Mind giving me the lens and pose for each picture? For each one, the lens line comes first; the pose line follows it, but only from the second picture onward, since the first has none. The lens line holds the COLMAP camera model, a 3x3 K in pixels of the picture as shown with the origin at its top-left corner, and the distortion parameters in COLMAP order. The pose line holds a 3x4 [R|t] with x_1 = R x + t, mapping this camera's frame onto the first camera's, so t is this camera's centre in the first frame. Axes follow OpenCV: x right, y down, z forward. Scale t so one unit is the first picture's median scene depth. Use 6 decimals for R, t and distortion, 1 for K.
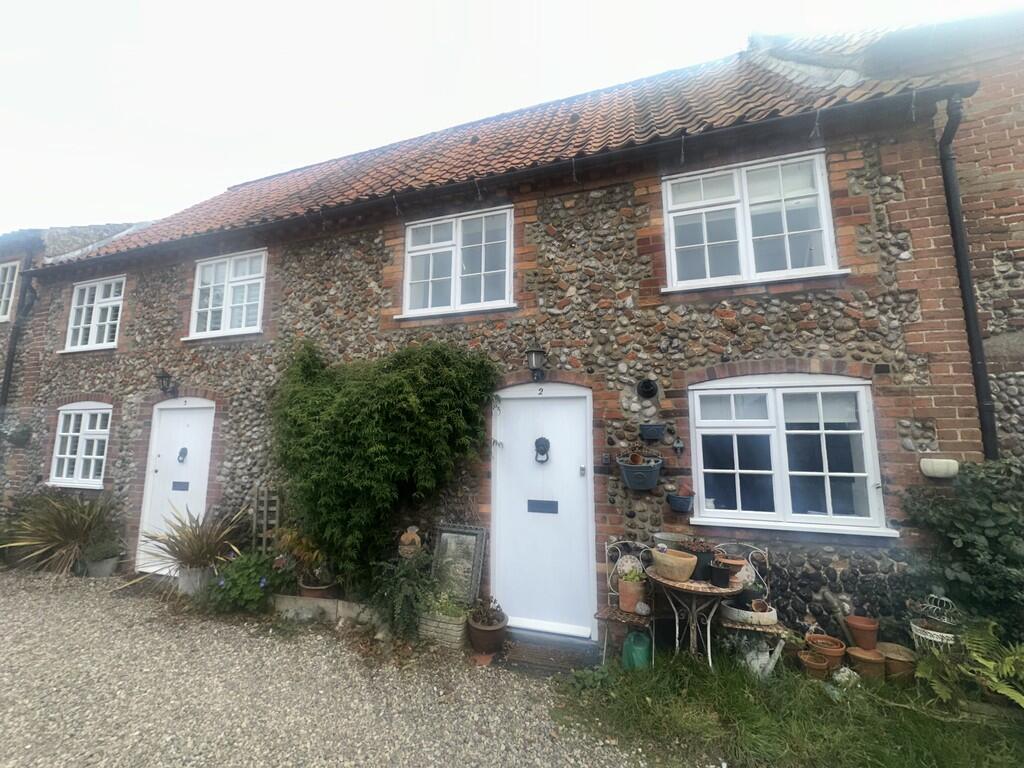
lens RADIAL K [[410.4, 0, 513.4], [0, 410.4, 383.2], [0, 0, 1]] dist [-0.007980, 0.000180]
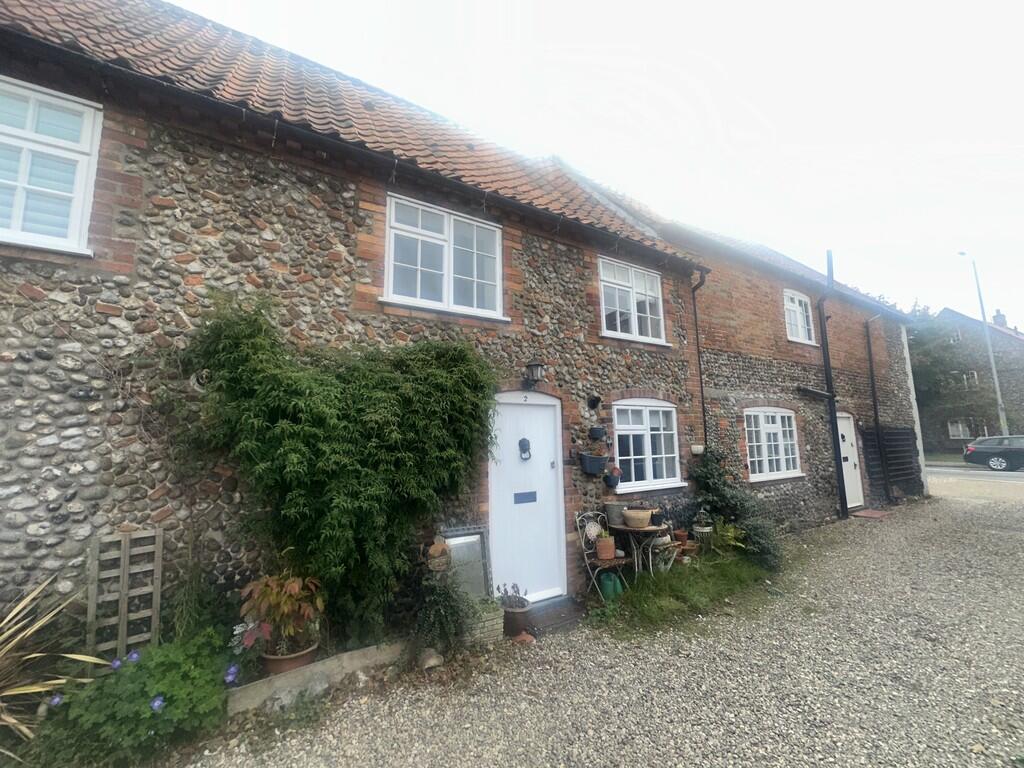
lens RADIAL K [[410.4, 0, 514.2], [0, 410.4, 383.9], [0, 0, 1]] dist [-0.007980, 0.000180]
pose [[0.644971, 0.087273, 0.759207, -0.842279], [-0.081026, 0.995667, -0.045620, 0.034099], [-0.759899, -0.032092, 0.649248, 0.270576]]
